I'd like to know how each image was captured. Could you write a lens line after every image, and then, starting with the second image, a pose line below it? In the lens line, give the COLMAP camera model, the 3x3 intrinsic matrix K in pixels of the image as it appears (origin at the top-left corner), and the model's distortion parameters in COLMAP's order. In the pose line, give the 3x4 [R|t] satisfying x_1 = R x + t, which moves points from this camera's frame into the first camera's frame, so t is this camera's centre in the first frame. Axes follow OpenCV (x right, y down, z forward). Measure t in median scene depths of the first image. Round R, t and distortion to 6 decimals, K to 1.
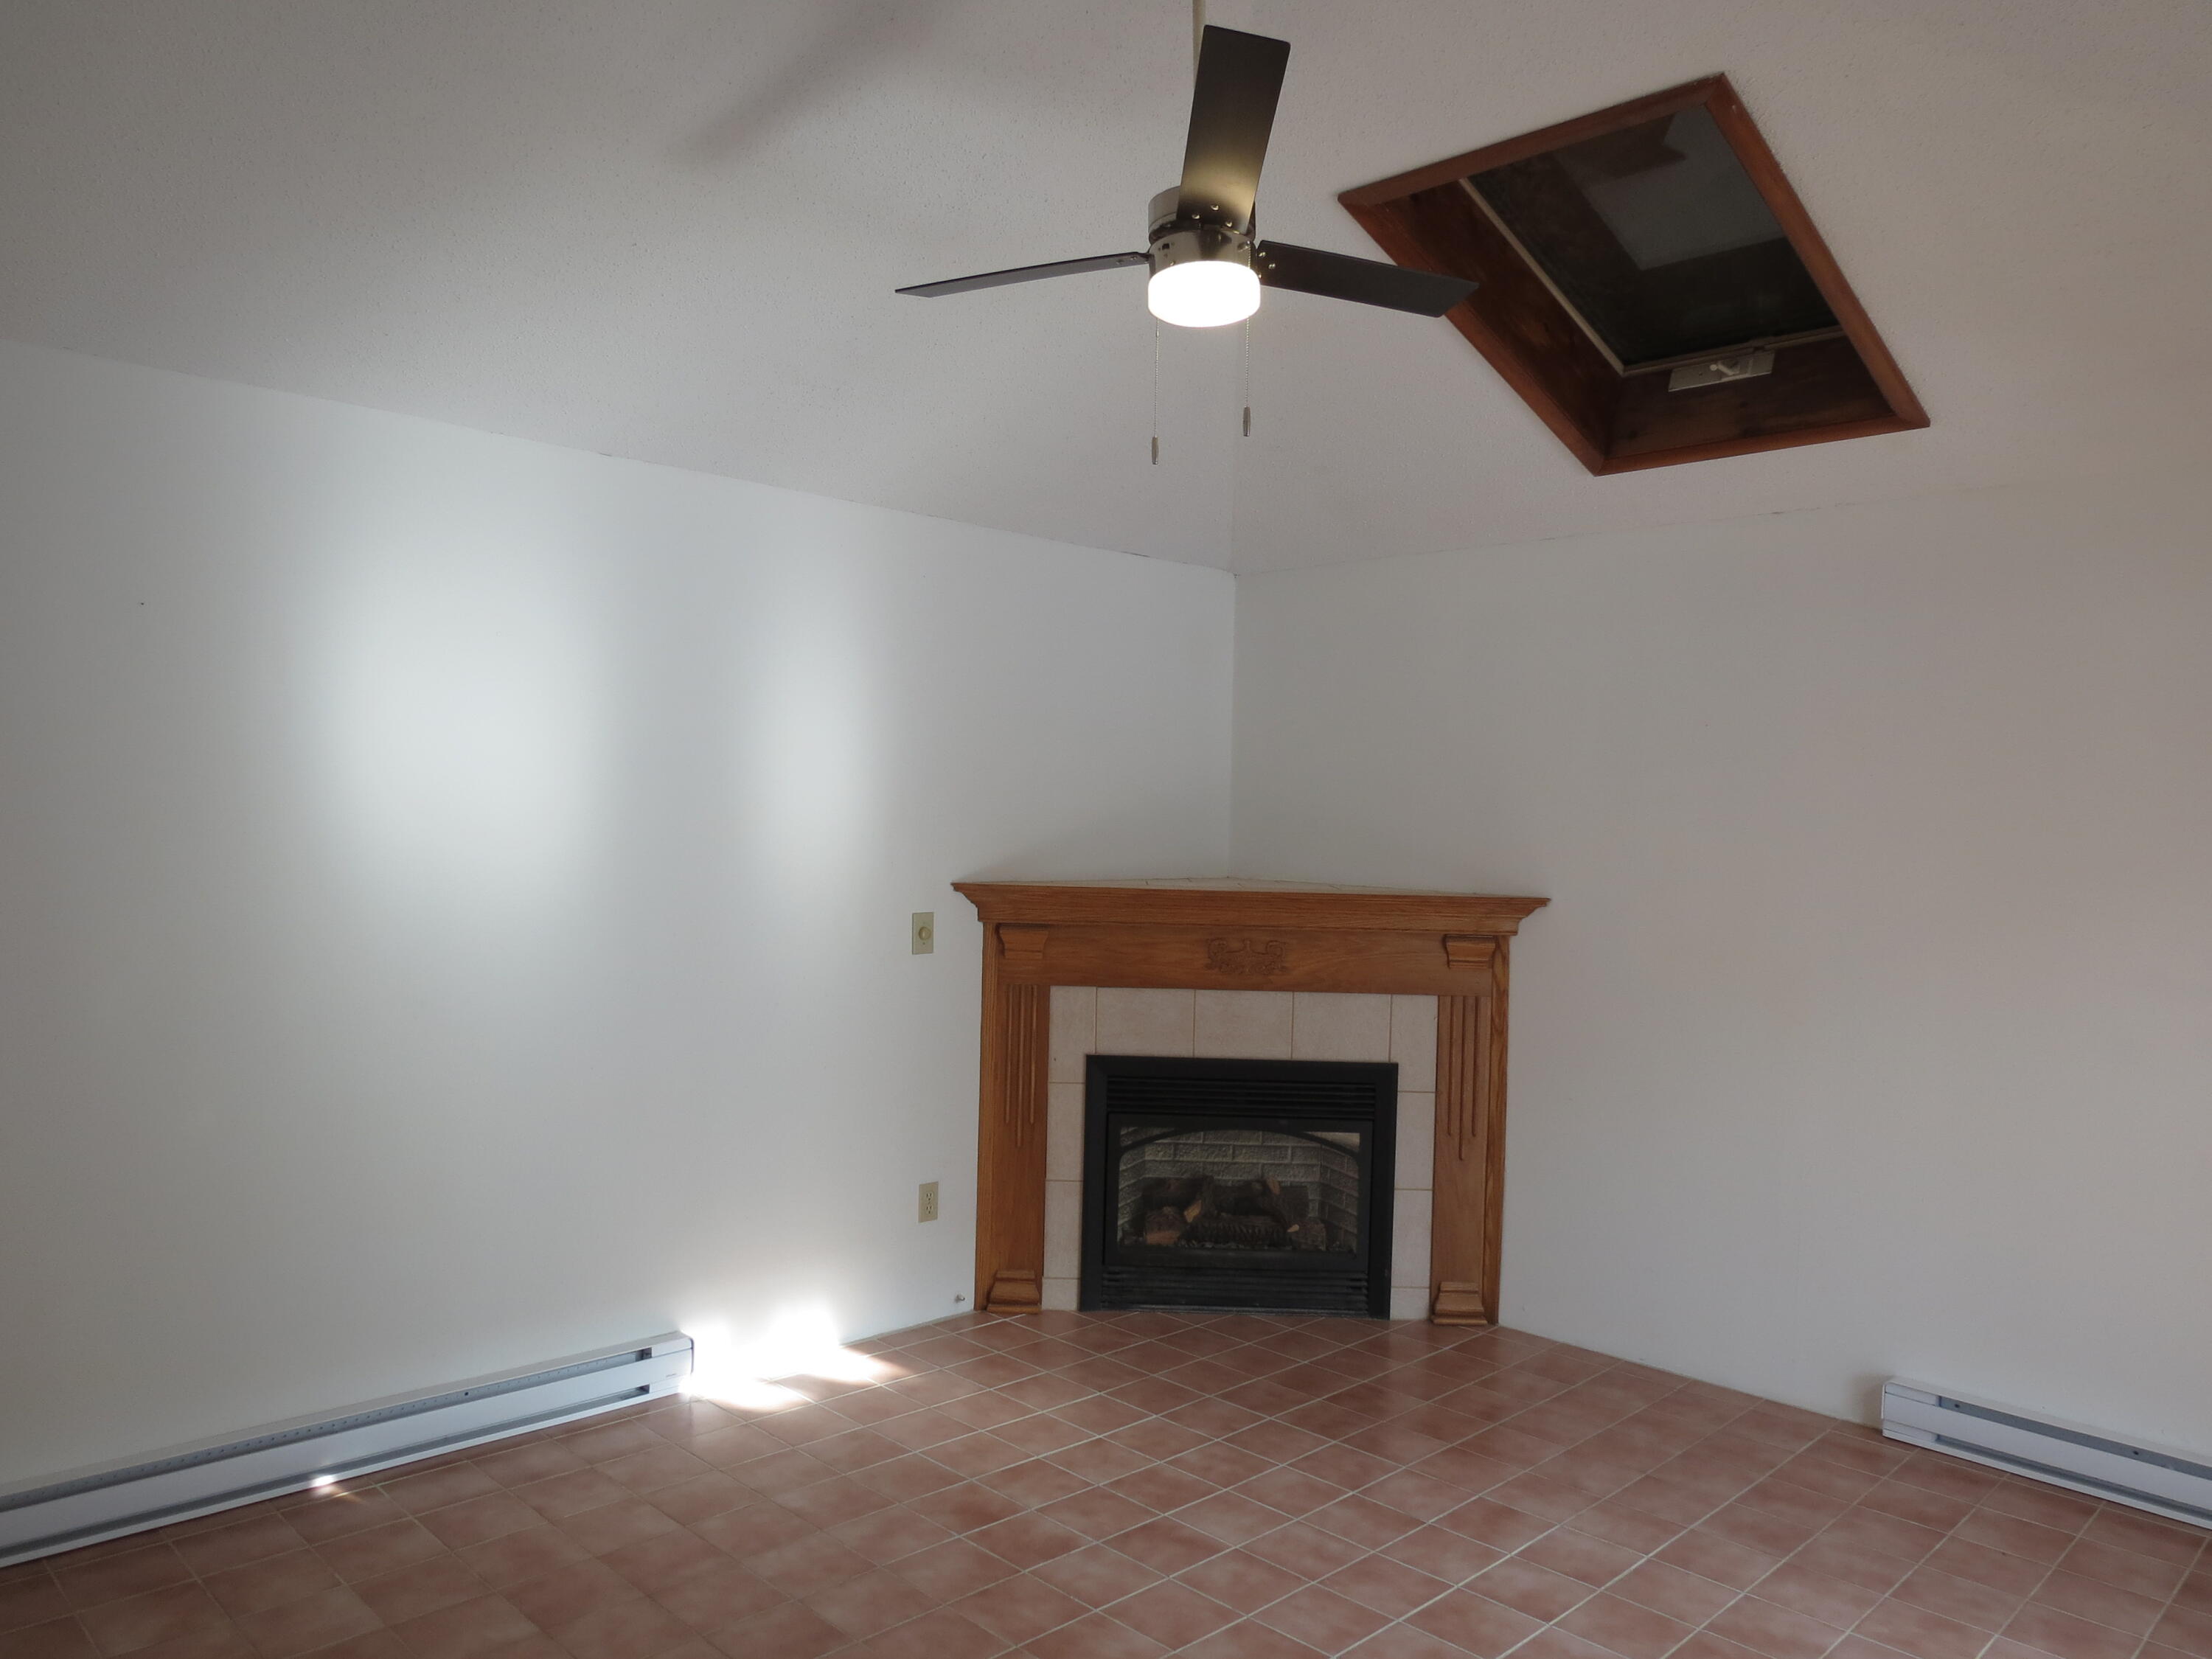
lens RADIAL K [[1564.0, 0, 1106.0], [0, 1564.0, 829.5], [0, 0, 1]] dist [0.021918, 0.000471]
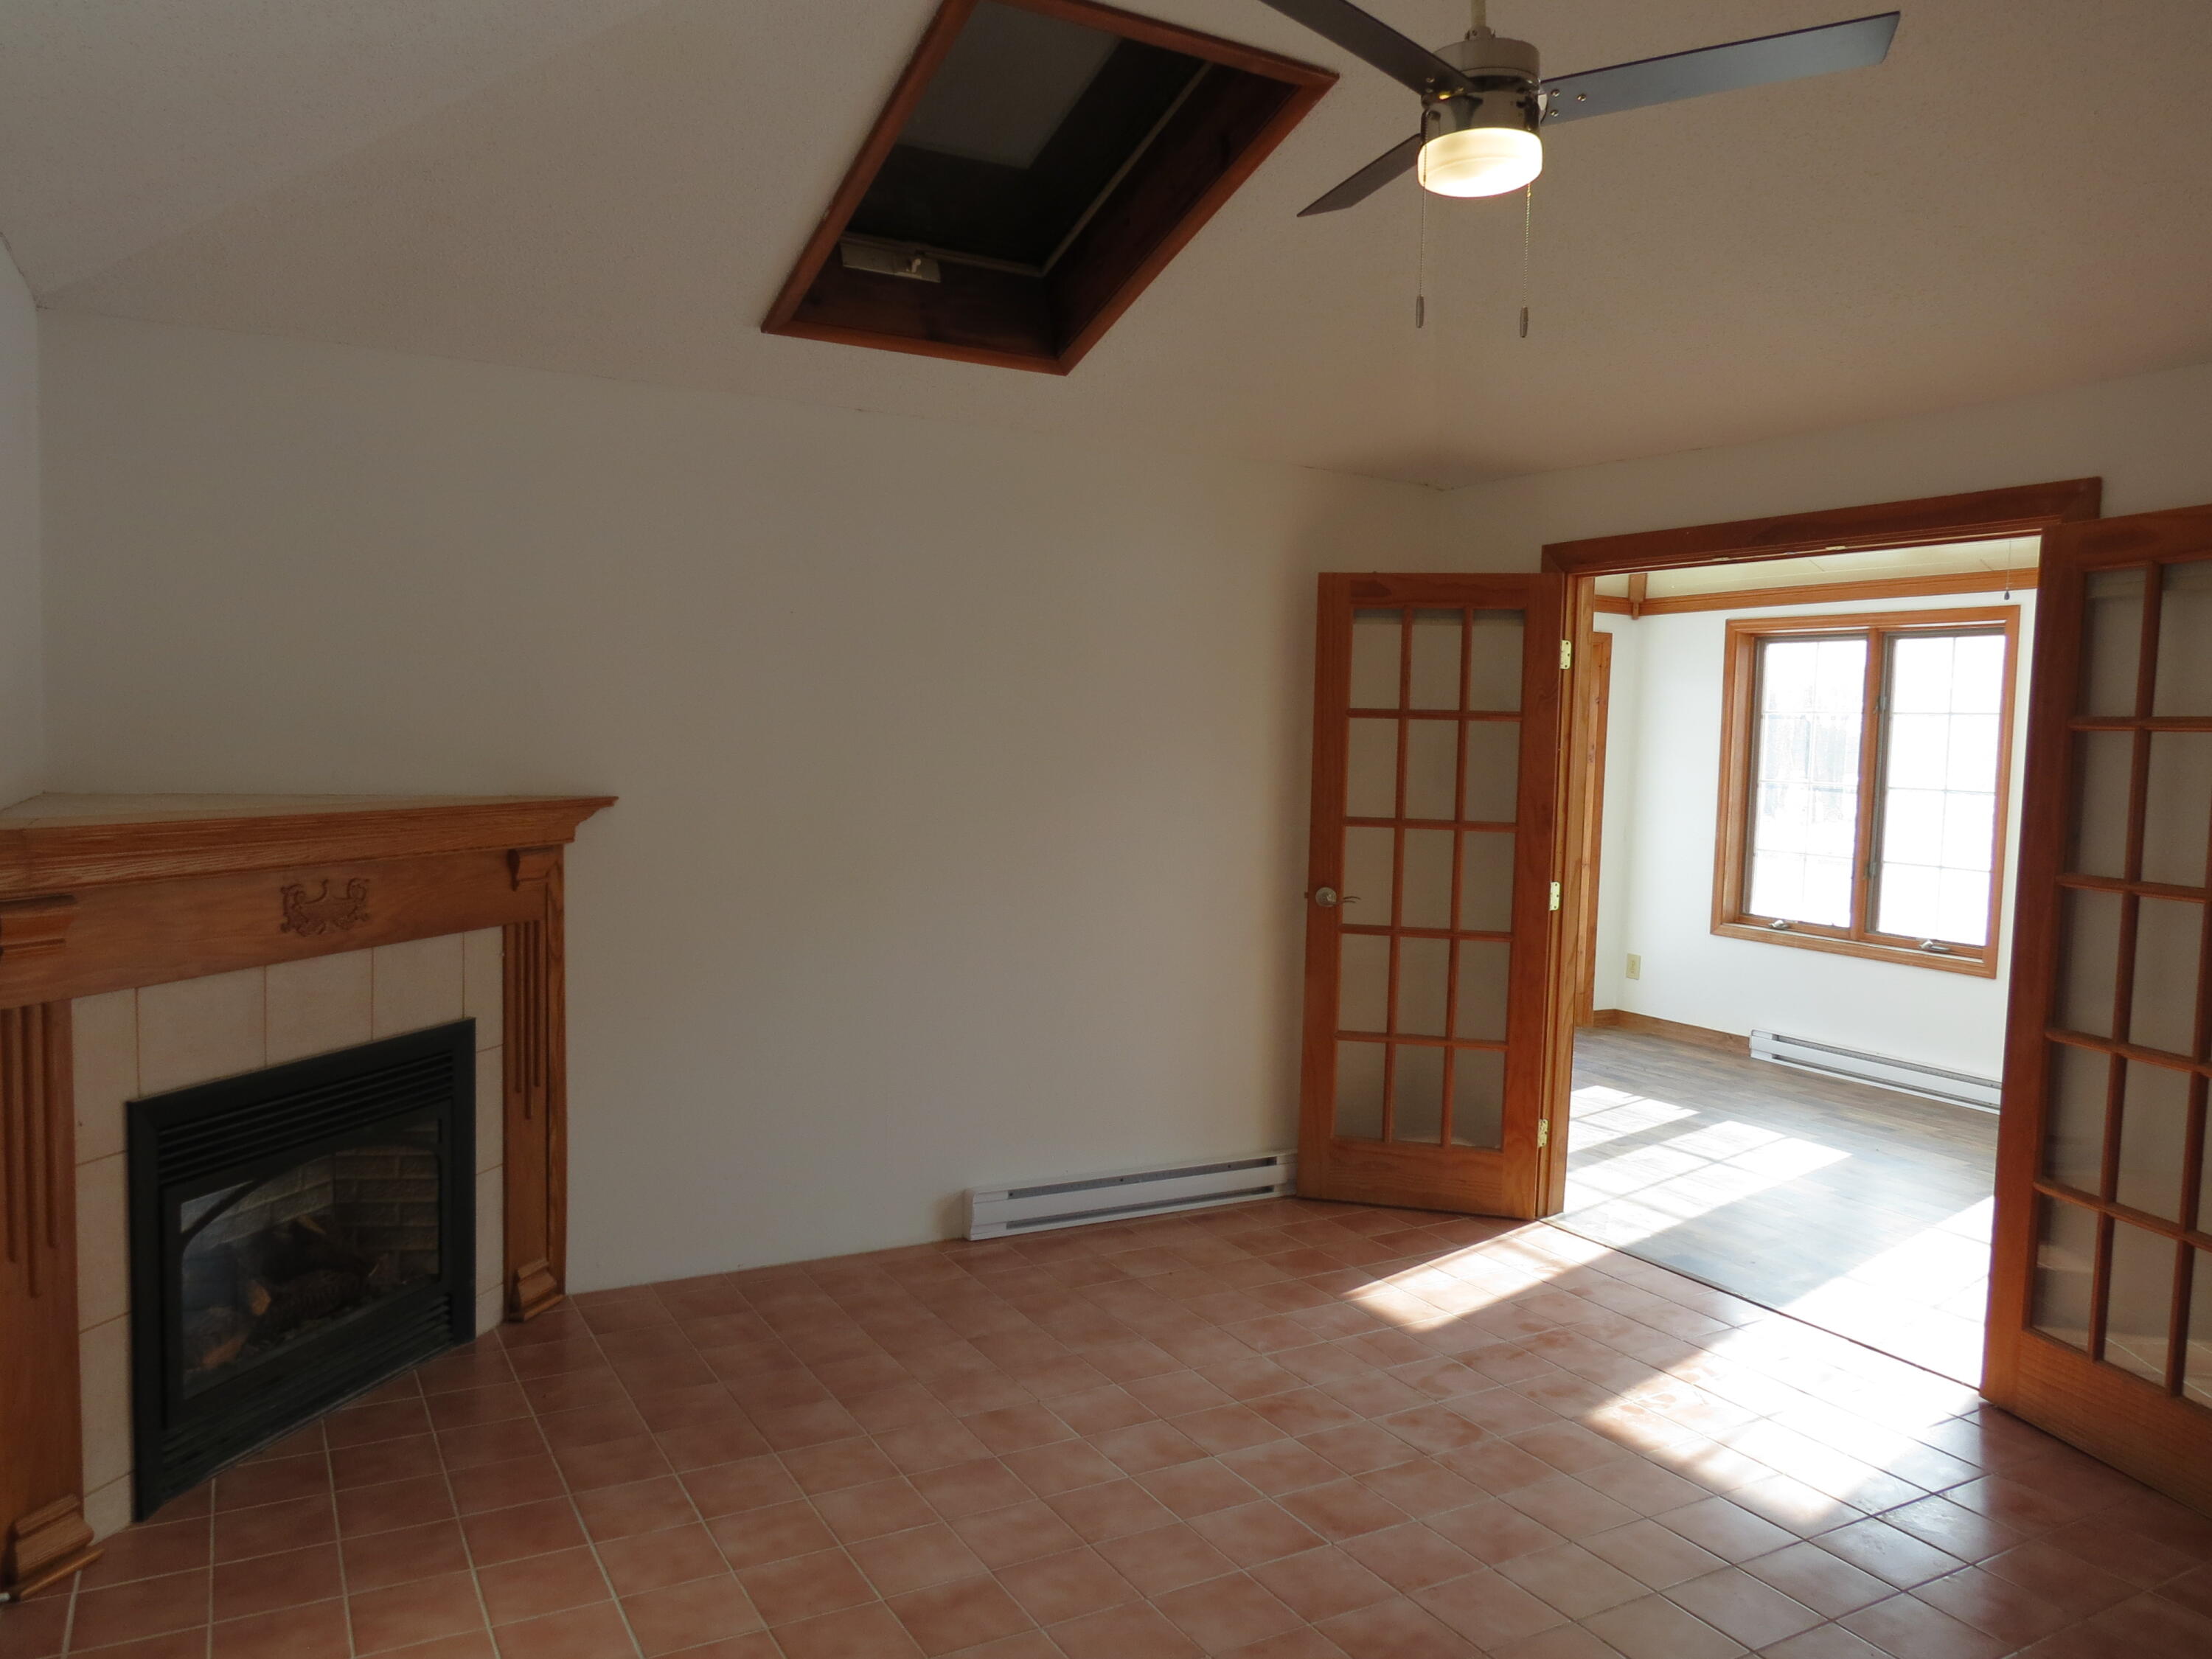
lens RADIAL K [[1575.2, 0, 1102.4], [0, 1575.2, 828.8], [0, 0, 1]] dist [-0.022800, 0.009281]
pose [[0.286824, -0.074771, 0.955061, -0.468606], [-0.011186, 0.996620, 0.081384, -0.012149], [-0.957918, -0.034026, 0.285019, 0.484473]]
